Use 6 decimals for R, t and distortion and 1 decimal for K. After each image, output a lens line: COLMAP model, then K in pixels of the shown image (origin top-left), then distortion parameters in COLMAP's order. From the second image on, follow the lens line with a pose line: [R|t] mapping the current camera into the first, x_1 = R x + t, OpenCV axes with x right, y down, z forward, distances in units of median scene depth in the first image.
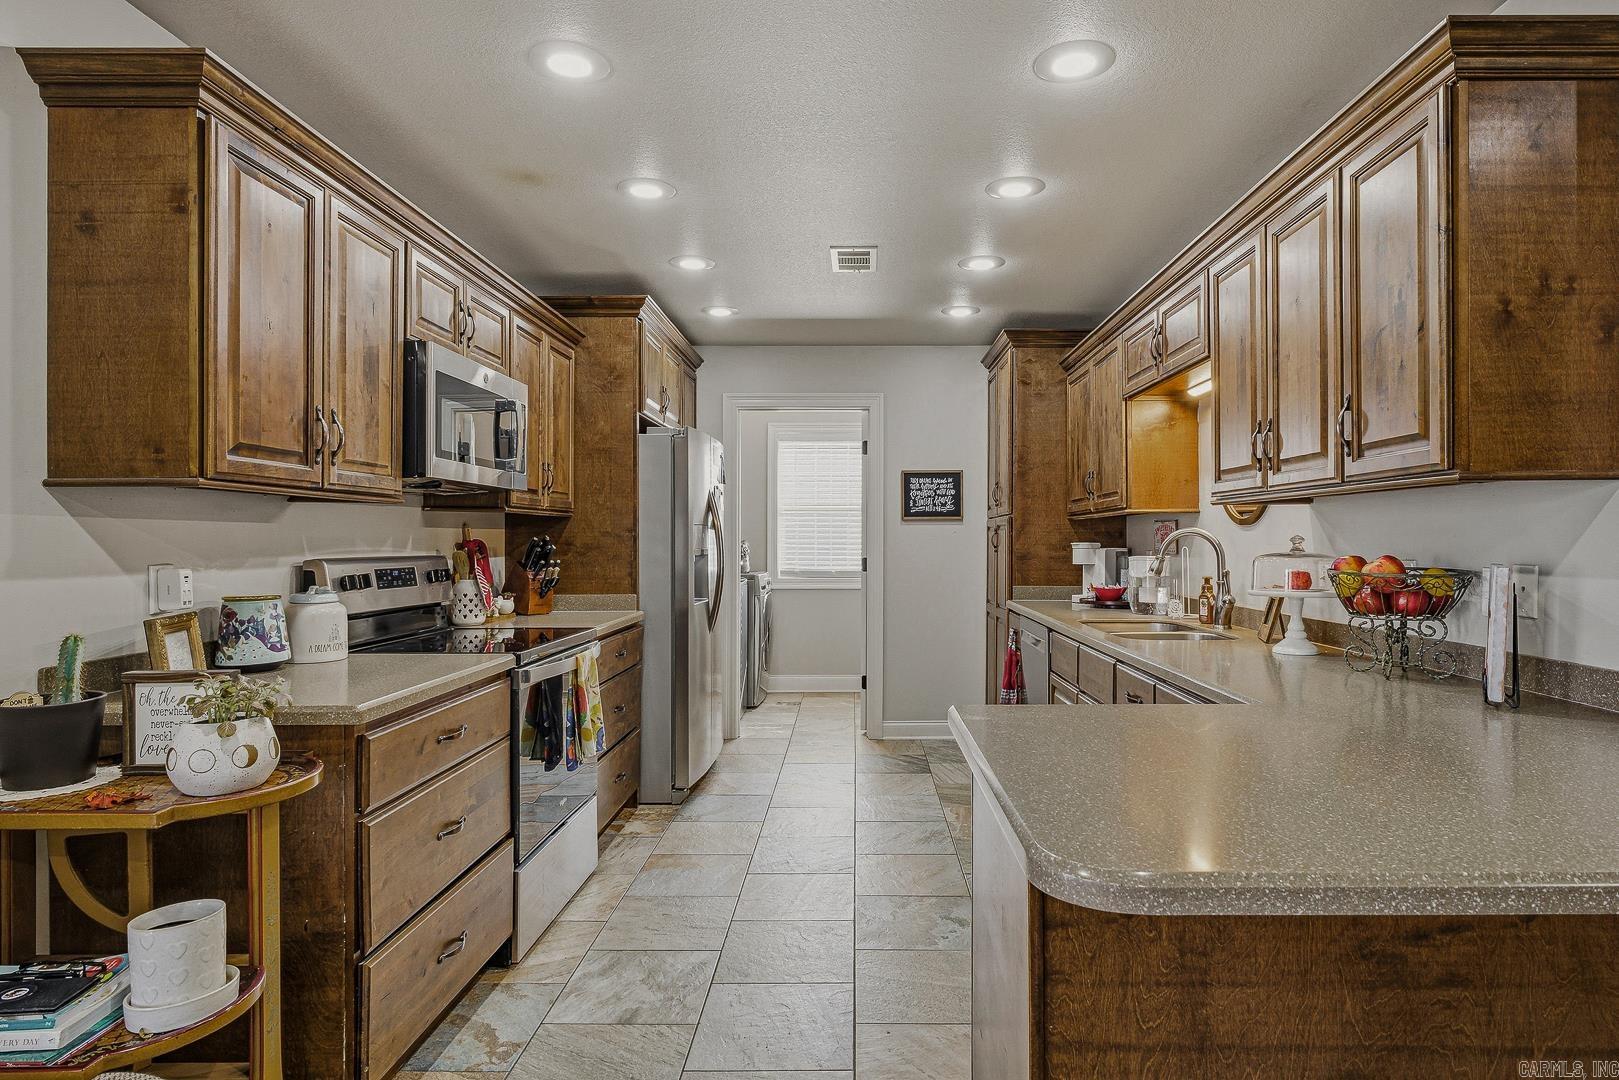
lens RADIAL K [[866.6, 0, 842.5], [0, 866.6, 536.7], [0, 0, 1]] dist [-0.001999, 0.001034]
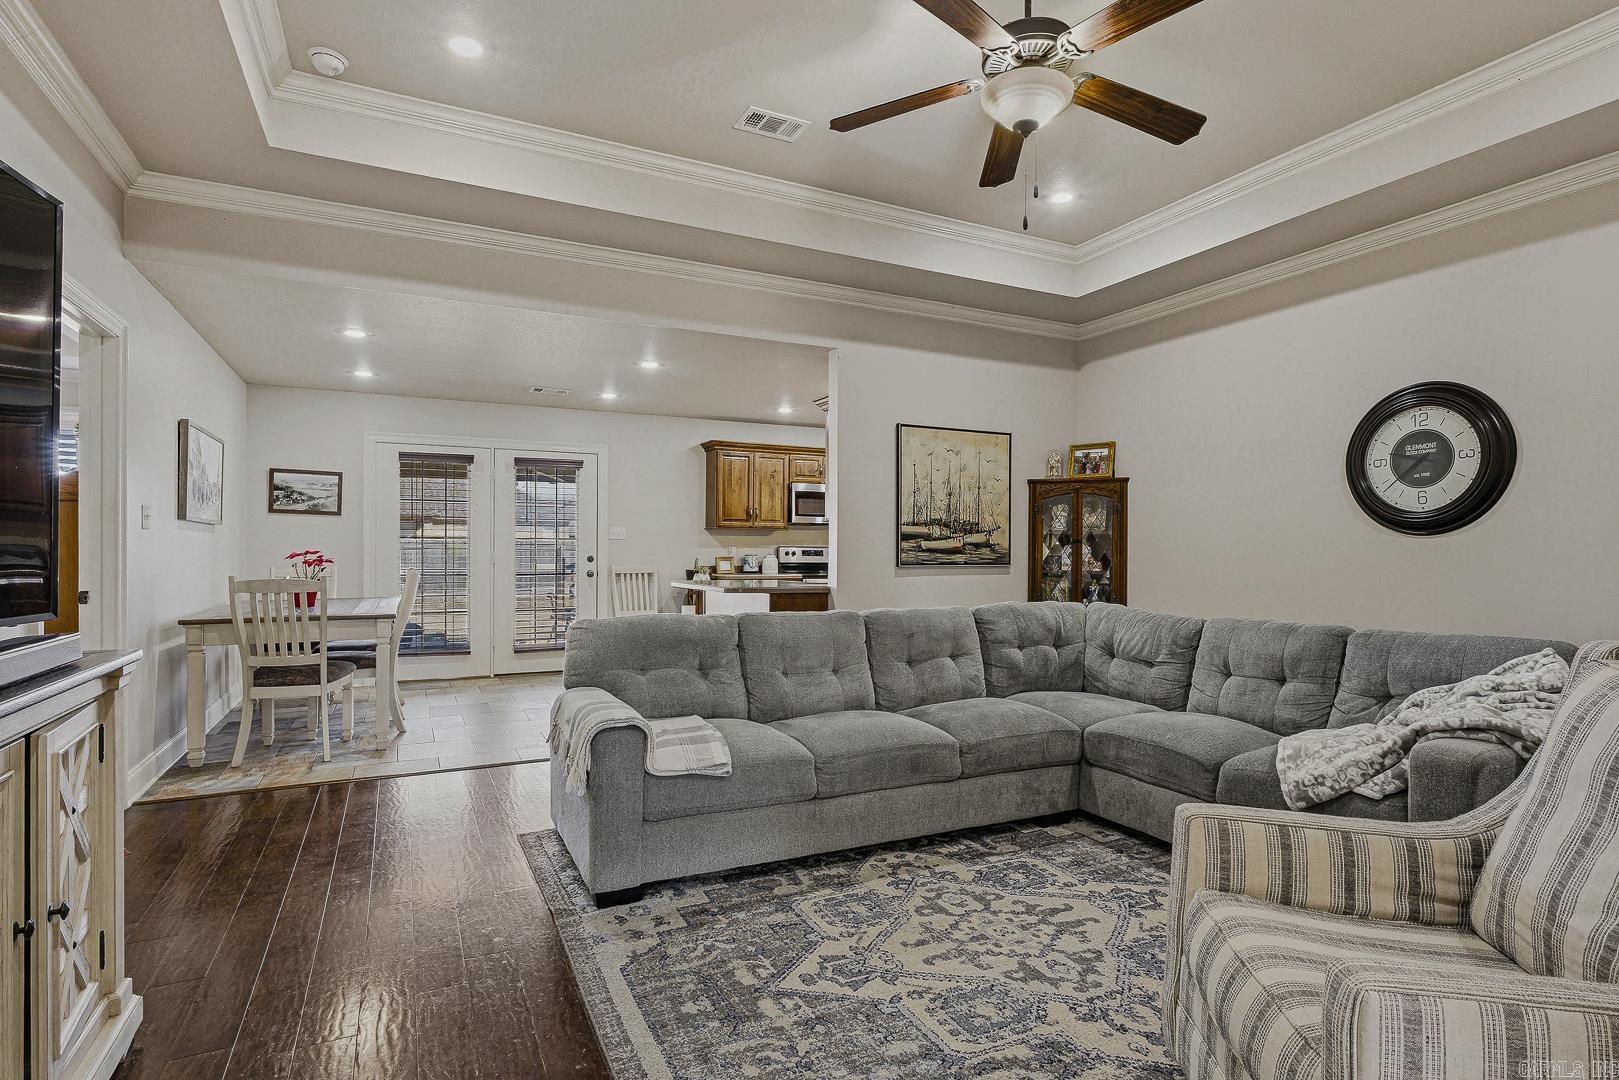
lens RADIAL K [[826.7, 0, 809.8], [0, 826.7, 553.1], [0, 0, 1]] dist [-0.008619, 0.002849]
pose [[0.449406, 0.006515, -0.893304, 2.483794], [-0.002940, 0.999979, 0.005814, 0.033461], [0.893323, 0.000014, 0.449415, -0.407981]]
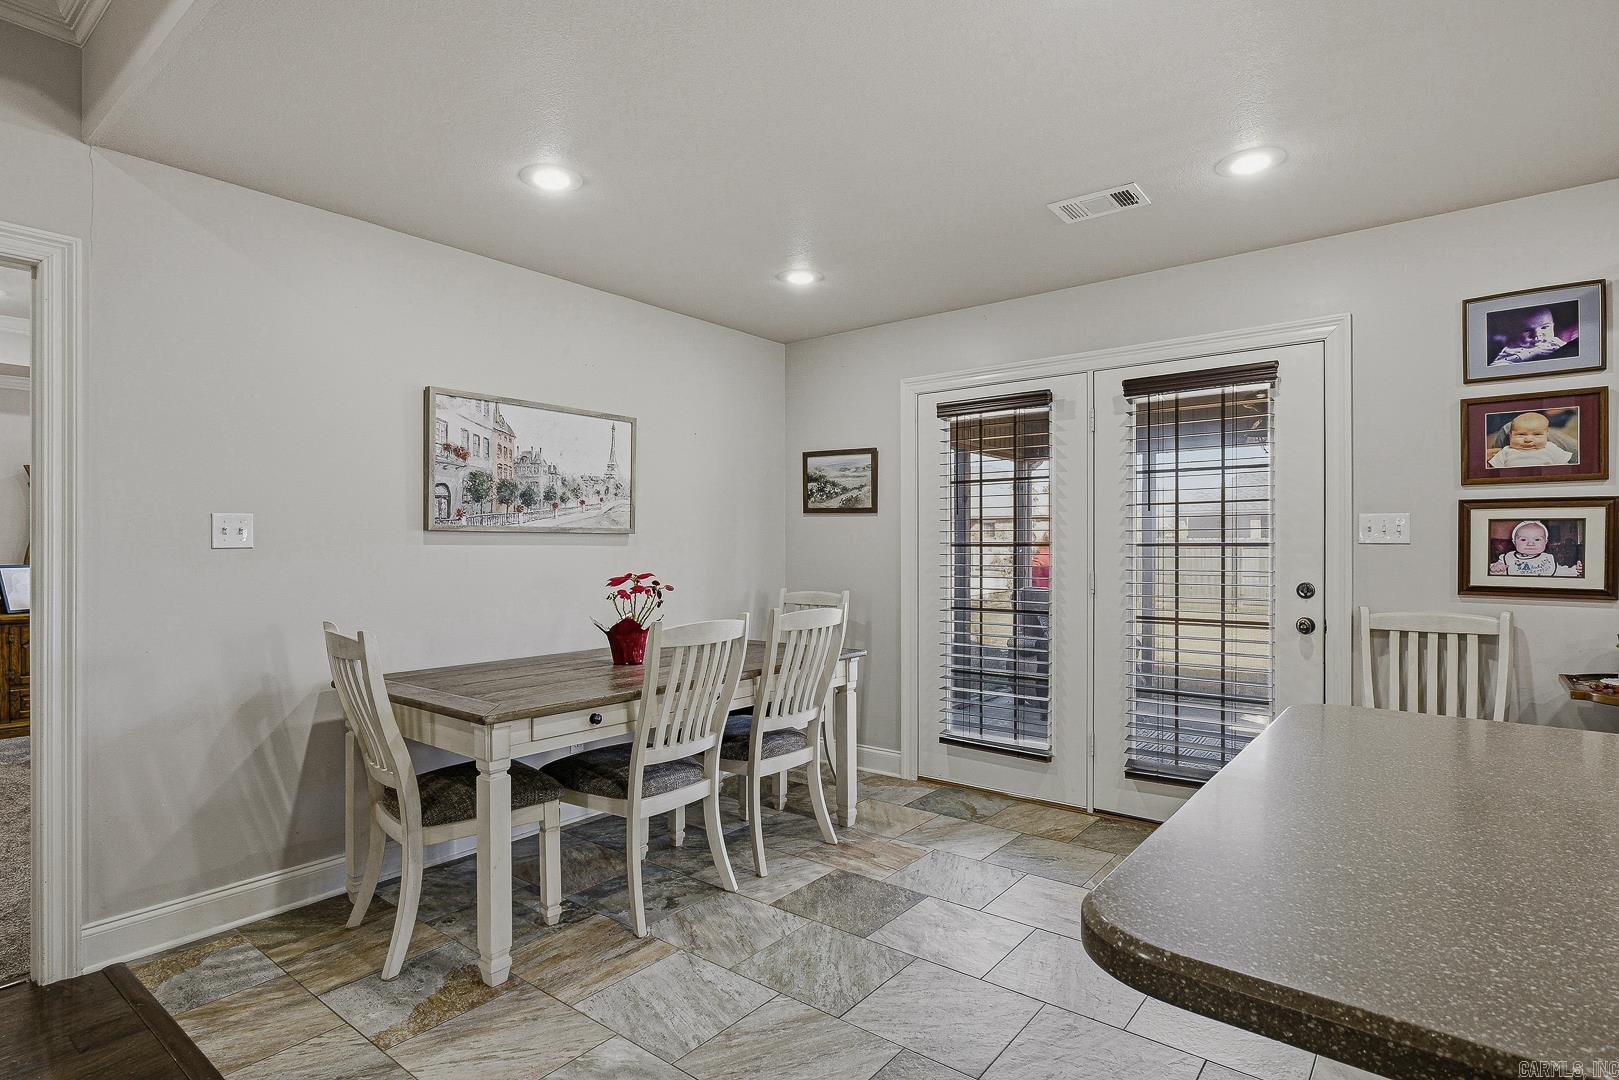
lens RADIAL K [[827.3, 0, 814.2], [0, 827.3, 544.7], [0, 0, 1]] dist [0.001184, -0.000047]
pose [[-0.613061, 0.002330, -0.790032, 0.879471], [0.005186, 0.999986, -0.001075, 0.000786], [0.790018, -0.004757, -0.613065, 0.436126]]
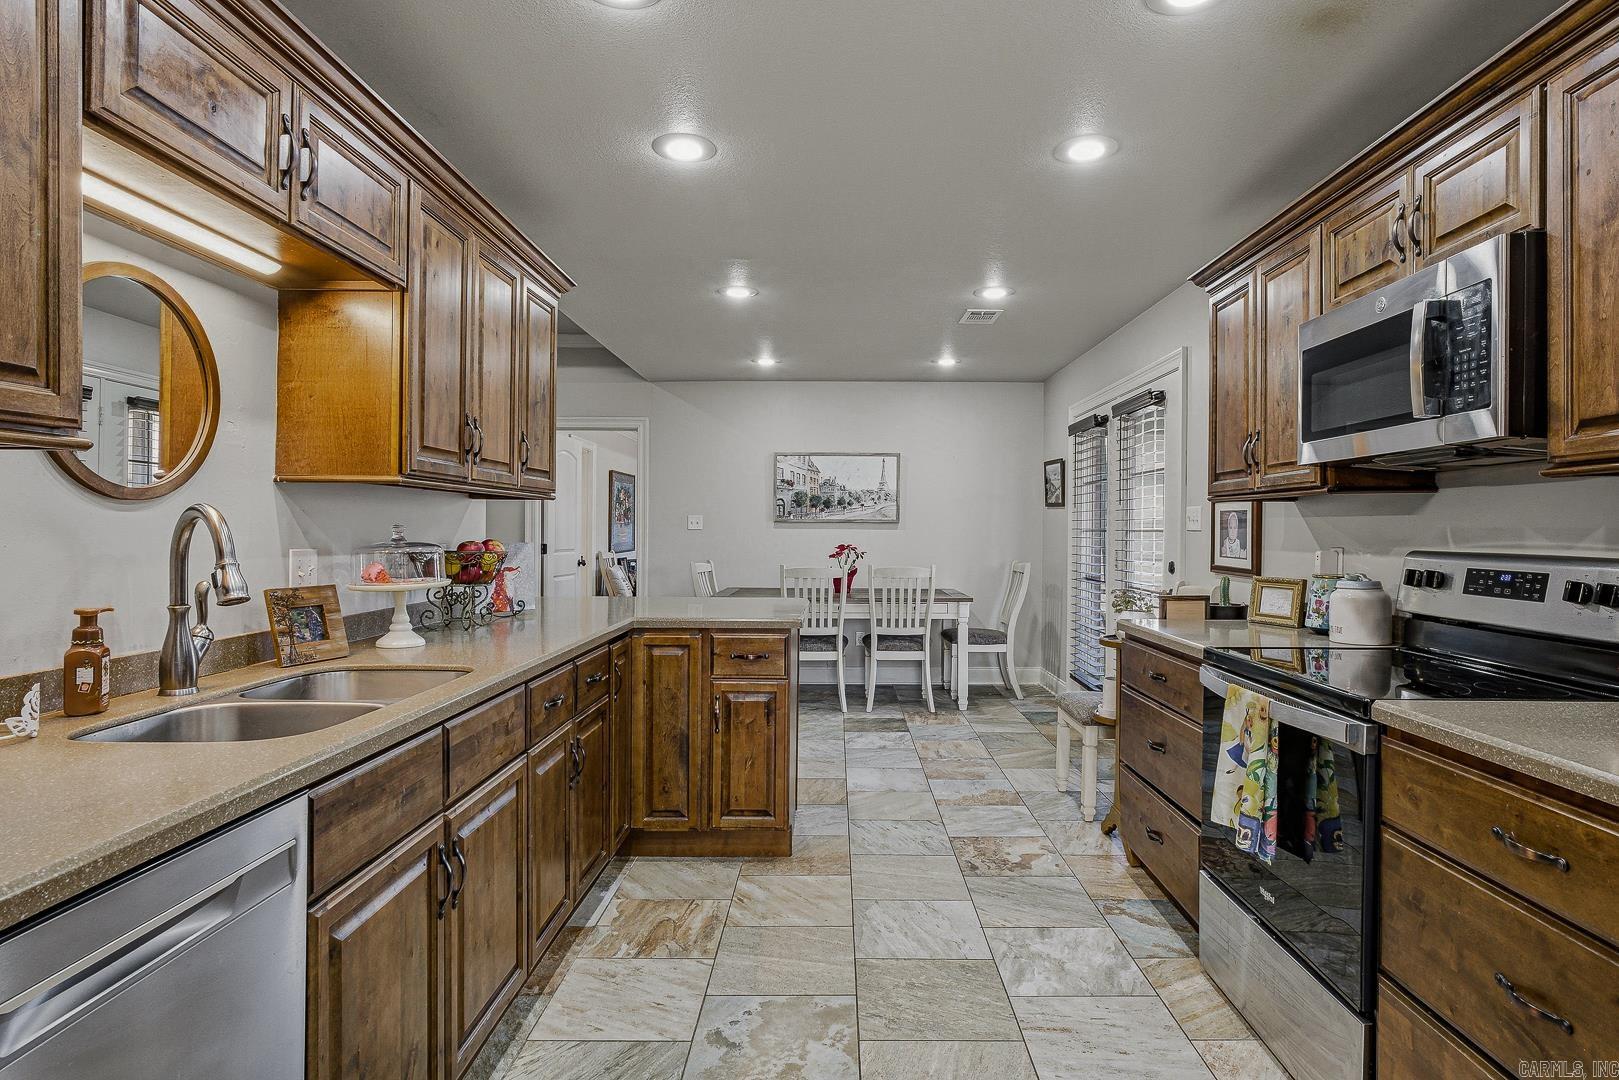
lens RADIAL K [[866.6, 0, 842.5], [0, 866.6, 536.7], [0, 0, 1]] dist [-0.001999, 0.001034]
pose [[-0.999946, -0.002257, -0.010120, 0.040553], [-0.002312, 0.999983, 0.005368, 0.006741], [0.010108, 0.005392, -0.999934, 1.968525]]
